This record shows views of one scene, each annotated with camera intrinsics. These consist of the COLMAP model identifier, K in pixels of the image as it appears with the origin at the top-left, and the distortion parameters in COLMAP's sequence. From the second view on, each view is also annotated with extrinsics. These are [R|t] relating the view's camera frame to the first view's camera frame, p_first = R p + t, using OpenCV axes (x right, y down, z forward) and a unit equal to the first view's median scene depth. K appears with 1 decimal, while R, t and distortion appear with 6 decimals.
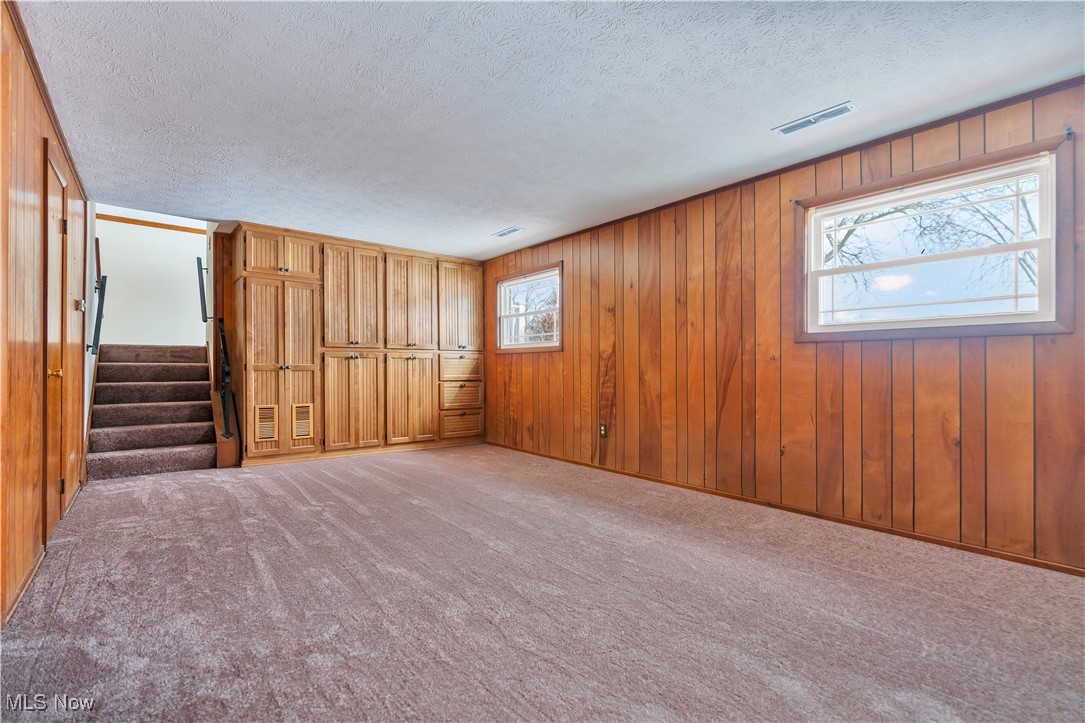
lens RADIAL K [[495.3, 0, 574.9], [0, 495.3, 365.0], [0, 0, 1]] dist [-0.002659, 0.000669]
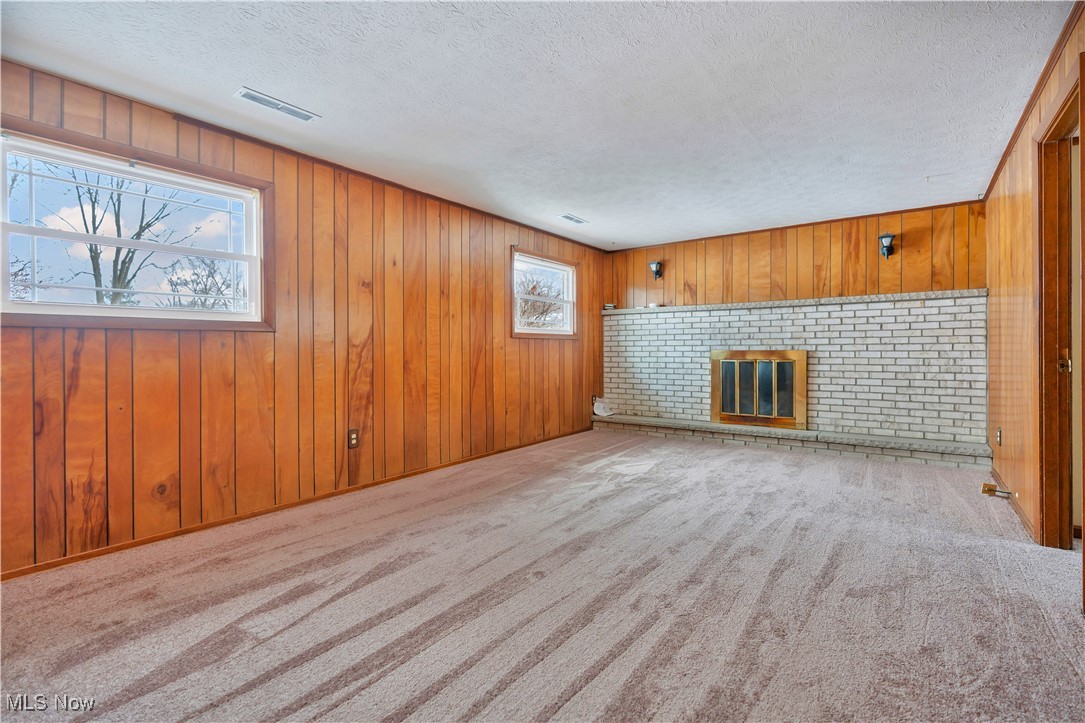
lens RADIAL K [[495.3, 0, 561.6], [0, 495.3, 352.4], [0, 0, 1]] dist [-0.002659, 0.000669]
pose [[-0.239336, 0.003748, 0.970930, -0.706901], [0.012777, 0.999918, -0.000710, 0.002875], [-0.970853, 0.012235, -0.239364, 0.806688]]
